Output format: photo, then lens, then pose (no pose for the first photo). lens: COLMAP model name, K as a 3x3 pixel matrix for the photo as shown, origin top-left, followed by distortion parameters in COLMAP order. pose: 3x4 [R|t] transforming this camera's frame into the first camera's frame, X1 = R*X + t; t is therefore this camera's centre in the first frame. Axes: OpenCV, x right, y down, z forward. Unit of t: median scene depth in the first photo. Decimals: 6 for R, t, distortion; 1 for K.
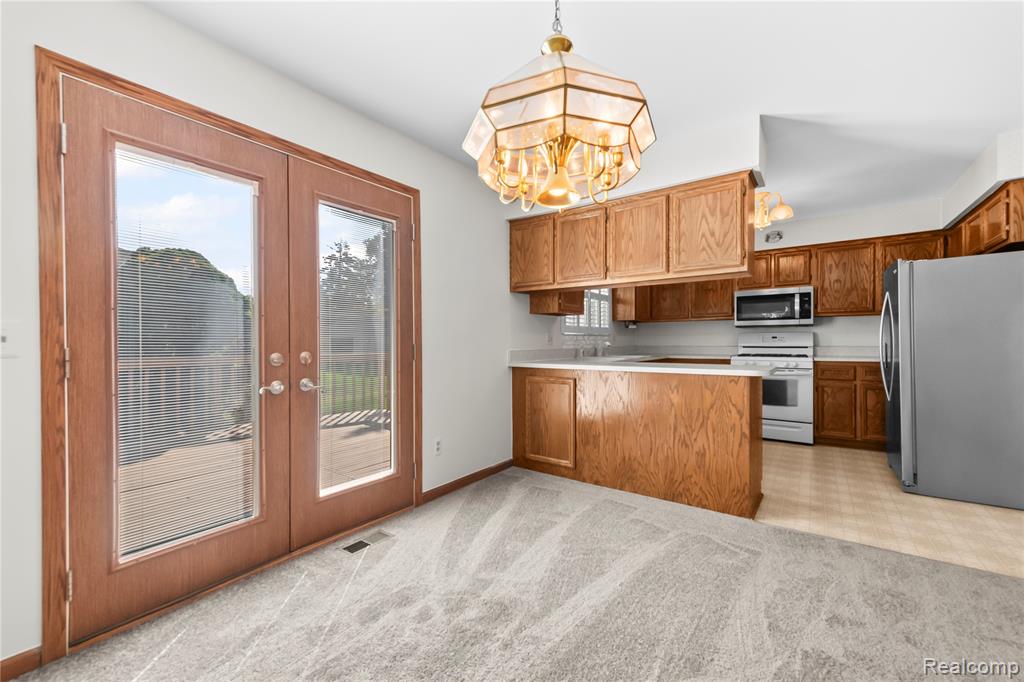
lens RADIAL K [[407.3, 0, 515.6], [0, 407.3, 340.1], [0, 0, 1]] dist [0.011728, 0.000074]
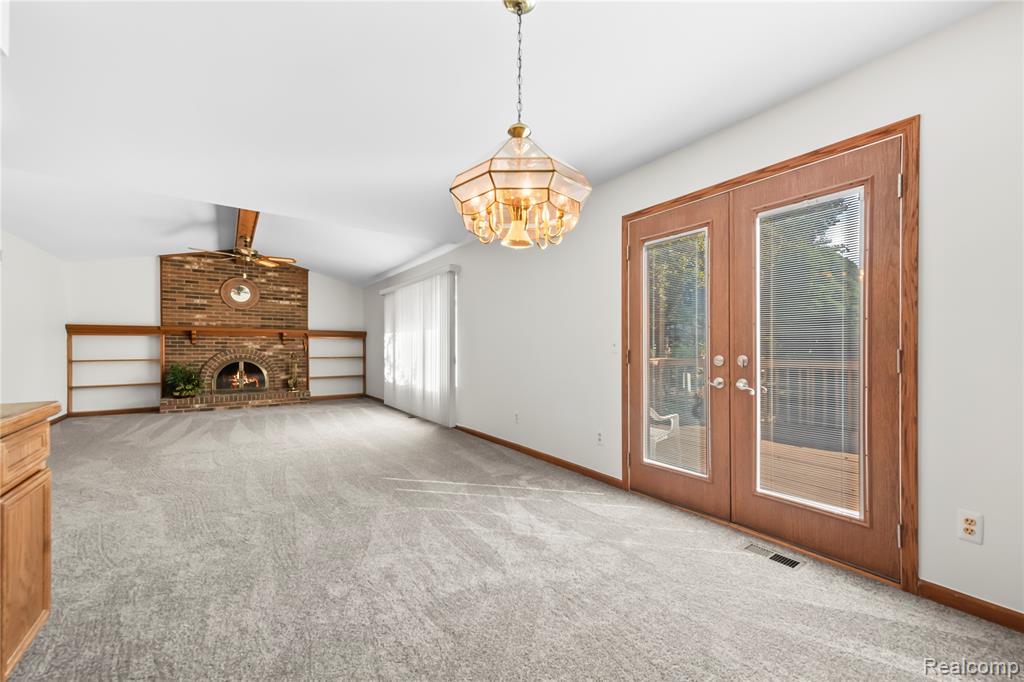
lens RADIAL K [[403.4, 0, 516.2], [0, 403.4, 352.3], [0, 0, 1]] dist [0.002600, 0.000140]
pose [[-0.308591, 0.013318, -0.951102, 0.503209], [0.003117, 0.999911, 0.012991, 0.001815], [0.951190, 0.001044, -0.308605, 0.504928]]
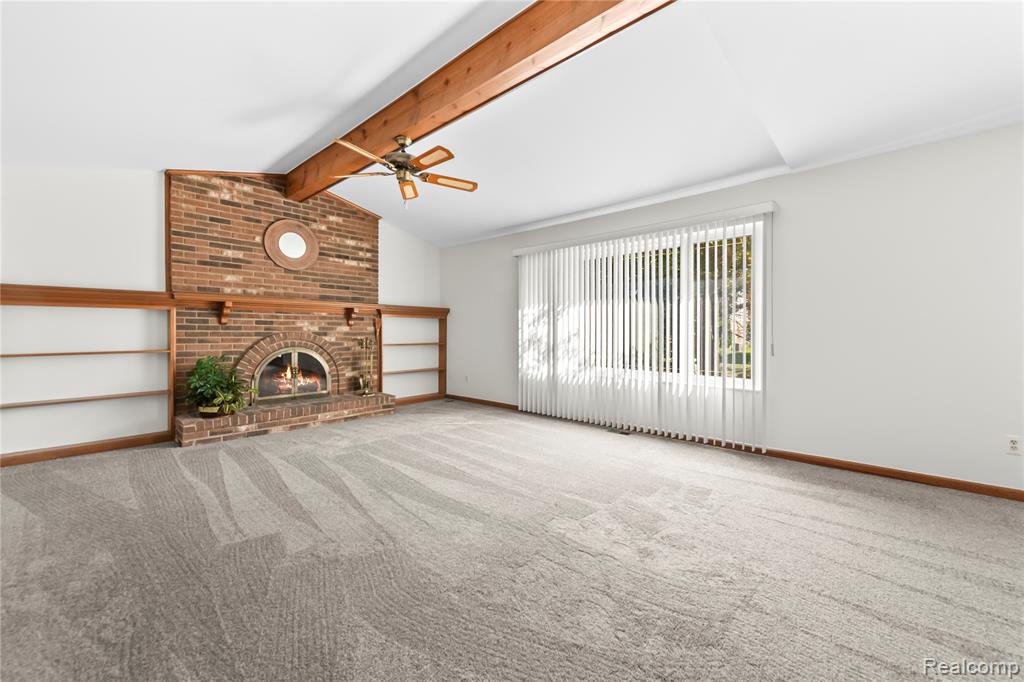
lens RADIAL K [[409.9, 0, 525.8], [0, 409.9, 335.0], [0, 0, 1]] dist [0.012655, -0.000043]
pose [[-0.107147, 0.012577, -0.994164, 0.167147], [0.002375, 0.999920, 0.012394, 0.001267], [0.994240, -0.001033, -0.107169, -0.805617]]
